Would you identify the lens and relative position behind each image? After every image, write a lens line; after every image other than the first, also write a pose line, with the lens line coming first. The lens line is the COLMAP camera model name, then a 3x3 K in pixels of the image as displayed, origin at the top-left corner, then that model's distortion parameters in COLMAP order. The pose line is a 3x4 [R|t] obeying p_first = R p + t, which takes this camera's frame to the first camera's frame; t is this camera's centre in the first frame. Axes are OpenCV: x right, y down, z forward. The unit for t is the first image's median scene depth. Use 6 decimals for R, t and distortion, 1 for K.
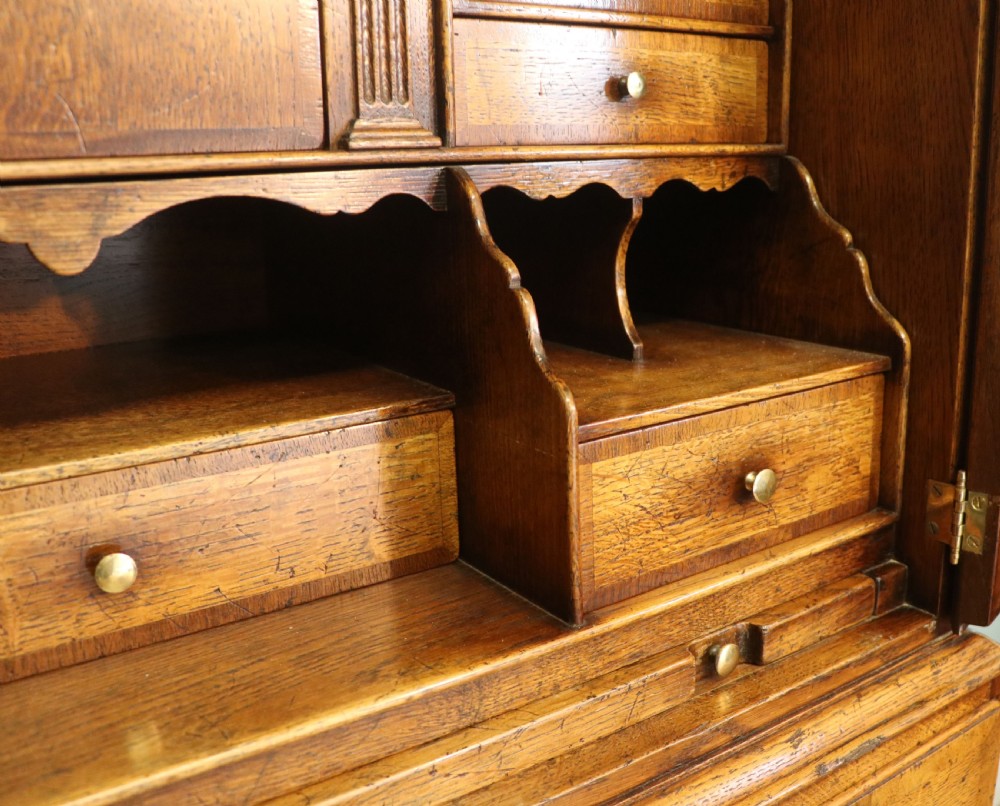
lens RADIAL K [[1053.4, 0, 610.2], [0, 1053.4, 420.9], [0, 0, 1]] dist [-0.122917, 0.000000]
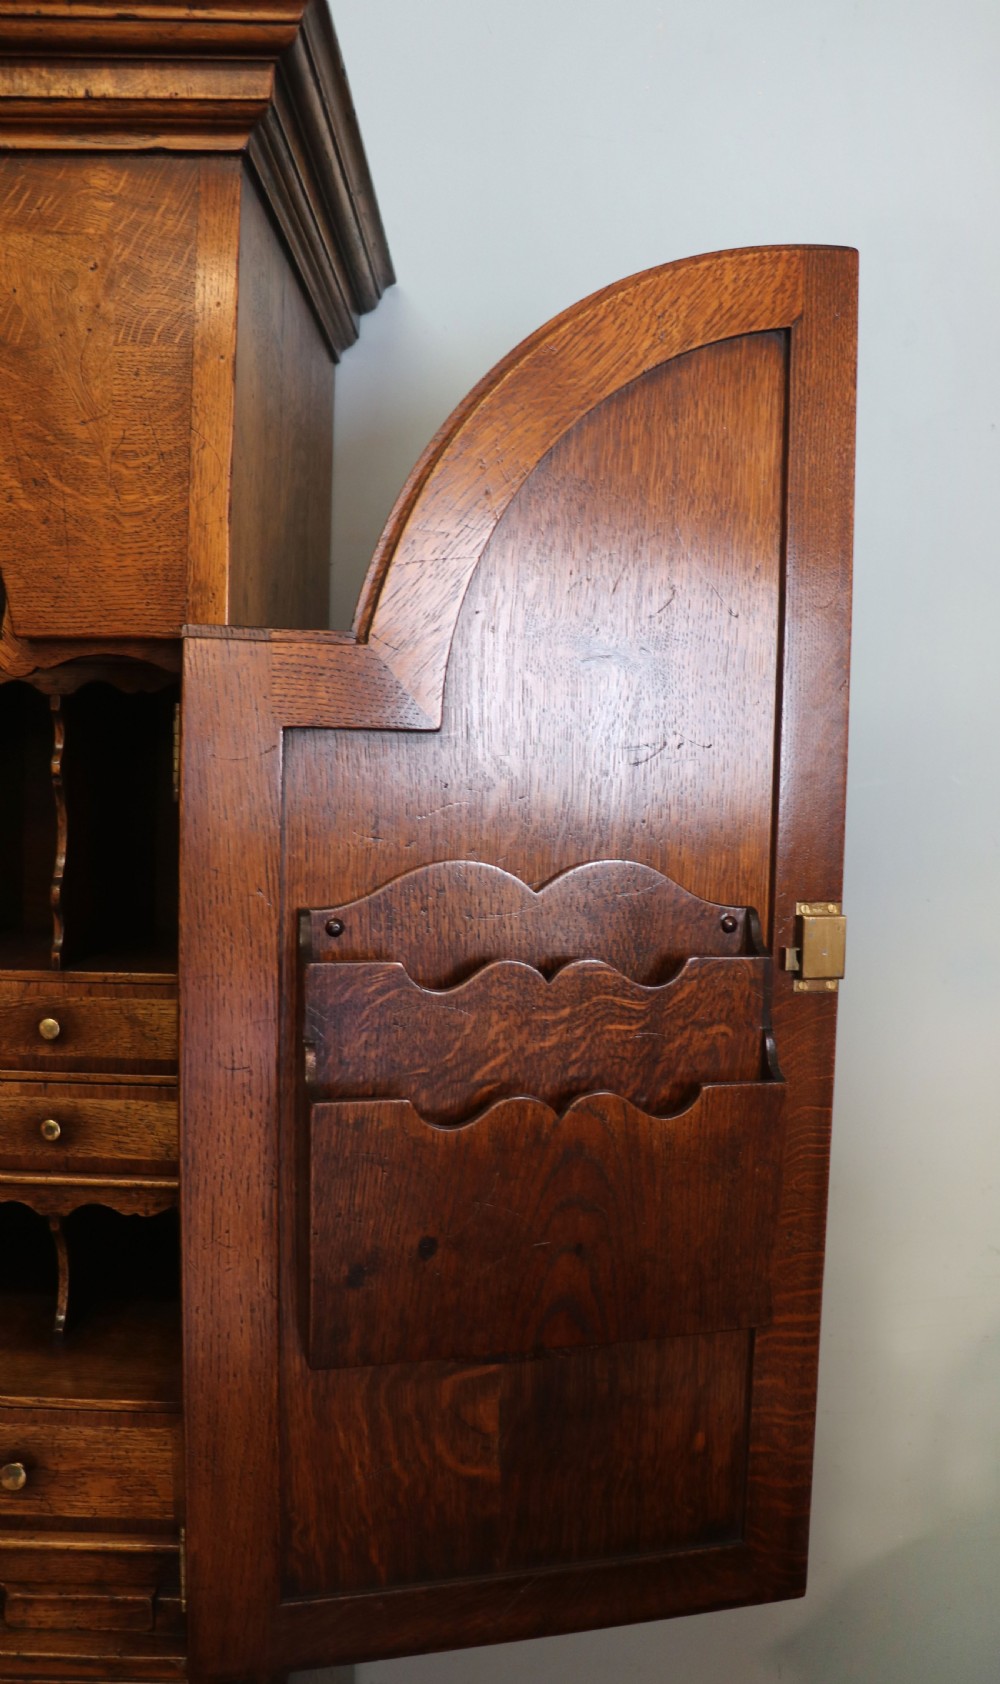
lens RADIAL K [[1469.5, 0, 576.5], [0, 1469.5, 877.6], [0, 0, 1]] dist [-0.186087, 0.151121]
pose [[0.800494, 0.071716, -0.595034, 1.710520], [-0.185116, 0.973857, -0.131662, -0.564755], [0.570036, 0.215545, 0.792843, -0.086450]]
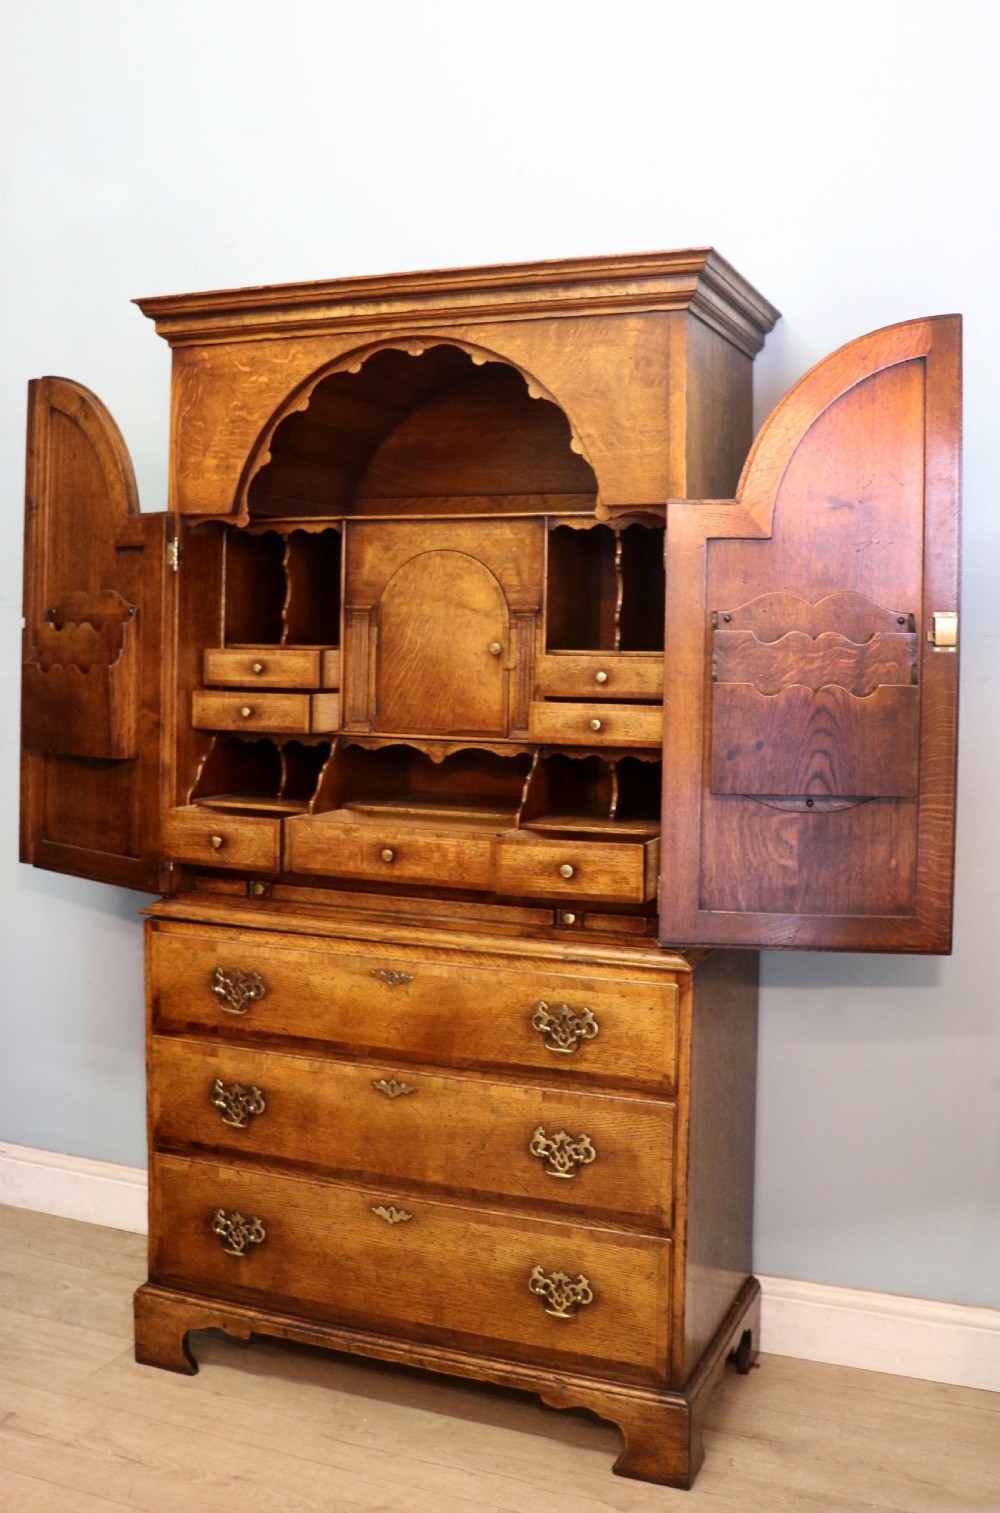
lens RADIAL K [[1607.4, 0, 450.8], [0, 1607.4, 640.1], [0, 0, 1]] dist [-0.135273, 0.000000]
pose [[0.465852, 0.020507, -0.884625, 4.087991], [-0.245194, 0.963575, -0.106784, 0.041928], [0.850213, 0.266650, 0.453912, -1.576154]]
